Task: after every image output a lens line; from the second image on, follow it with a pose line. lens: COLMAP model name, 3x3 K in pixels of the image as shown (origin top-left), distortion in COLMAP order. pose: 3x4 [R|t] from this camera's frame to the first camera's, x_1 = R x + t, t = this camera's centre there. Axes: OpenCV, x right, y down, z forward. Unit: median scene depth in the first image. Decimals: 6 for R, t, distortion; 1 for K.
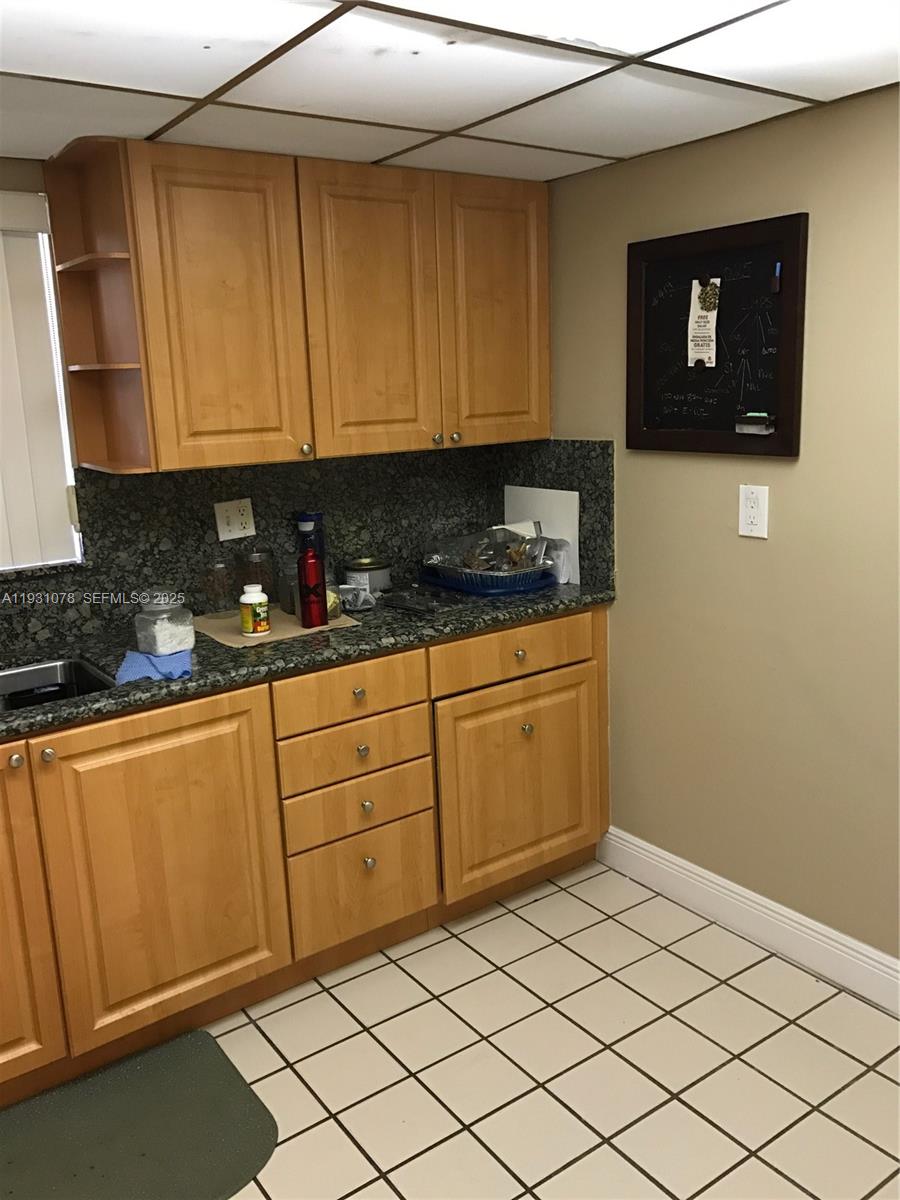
lens RADIAL K [[982.0, 0, 461.9], [0, 982.0, 598.5], [0, 0, 1]] dist [0.023770, -0.021017]
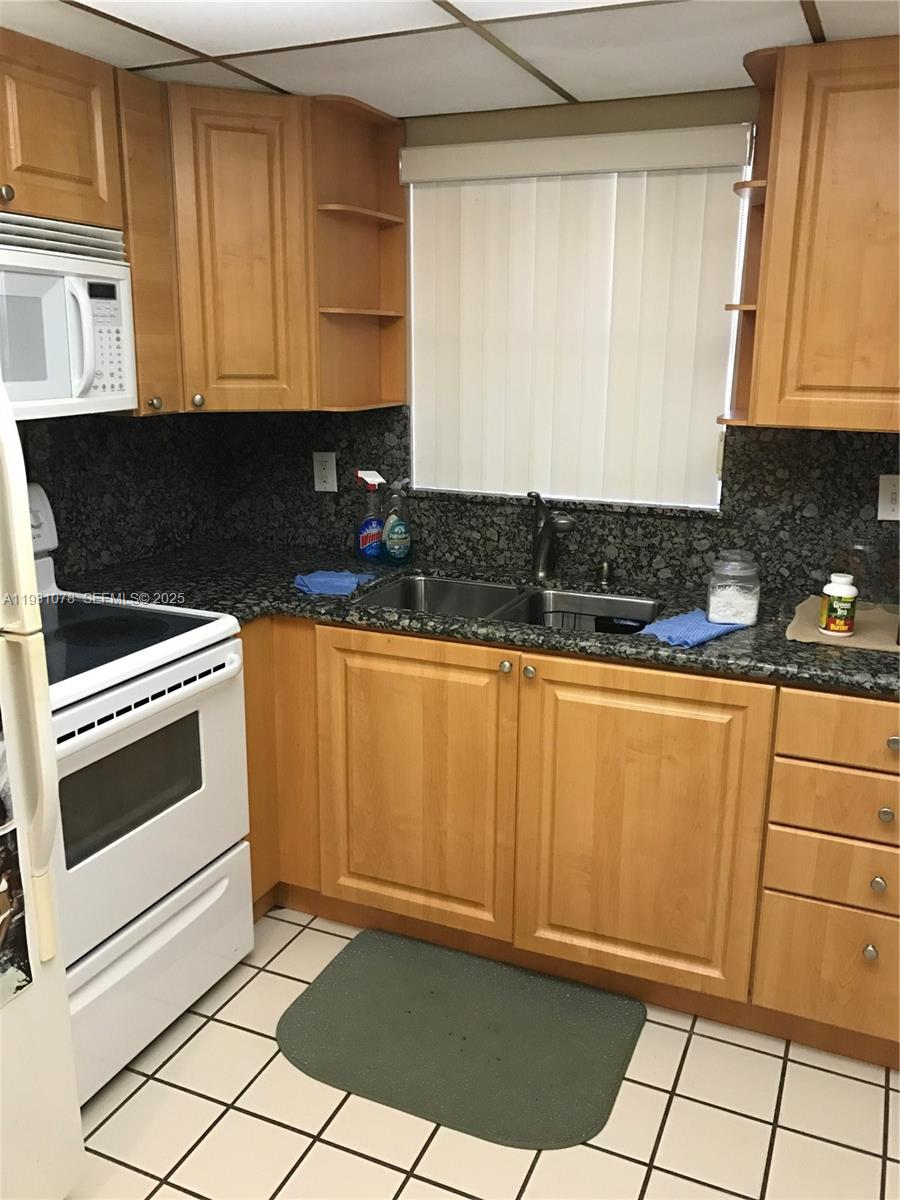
lens RADIAL K [[982.0, 0, 459.0], [0, 982.0, 597.5], [0, 0, 1]] dist [0.023770, -0.021017]
pose [[0.509674, 0.259845, -0.820191, 0.330526], [-0.217332, 0.961270, 0.169489, -0.069953], [0.832466, 0.091870, 0.546407, 0.286626]]
